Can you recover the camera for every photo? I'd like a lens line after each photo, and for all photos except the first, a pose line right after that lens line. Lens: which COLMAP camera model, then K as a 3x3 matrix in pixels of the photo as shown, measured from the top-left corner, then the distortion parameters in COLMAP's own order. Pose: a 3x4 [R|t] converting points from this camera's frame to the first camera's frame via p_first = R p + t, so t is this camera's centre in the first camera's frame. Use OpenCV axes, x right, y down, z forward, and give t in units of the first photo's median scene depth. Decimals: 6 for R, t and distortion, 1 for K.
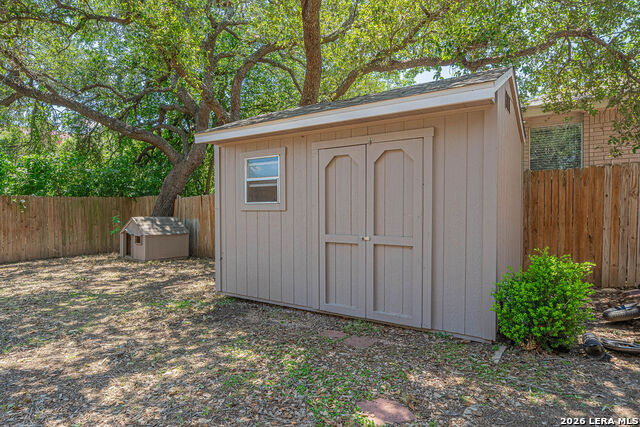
lens RADIAL K [[370.3, 0, 320.0], [0, 370.3, 213.5], [0, 0, 1]] dist [-0.001908, -0.000500]
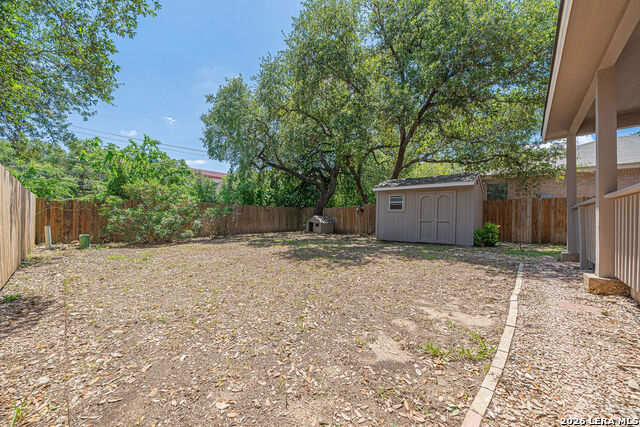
lens RADIAL K [[241.7, 0, 318.8], [0, 241.7, 218.9], [0, 0, 1]] dist [-0.001117, -0.000171]
pose [[0.994733, 0.022590, -0.099980, -0.553685], [-0.023458, 0.999697, -0.007513, 0.074349], [0.099780, 0.009819, 0.994961, -1.040209]]
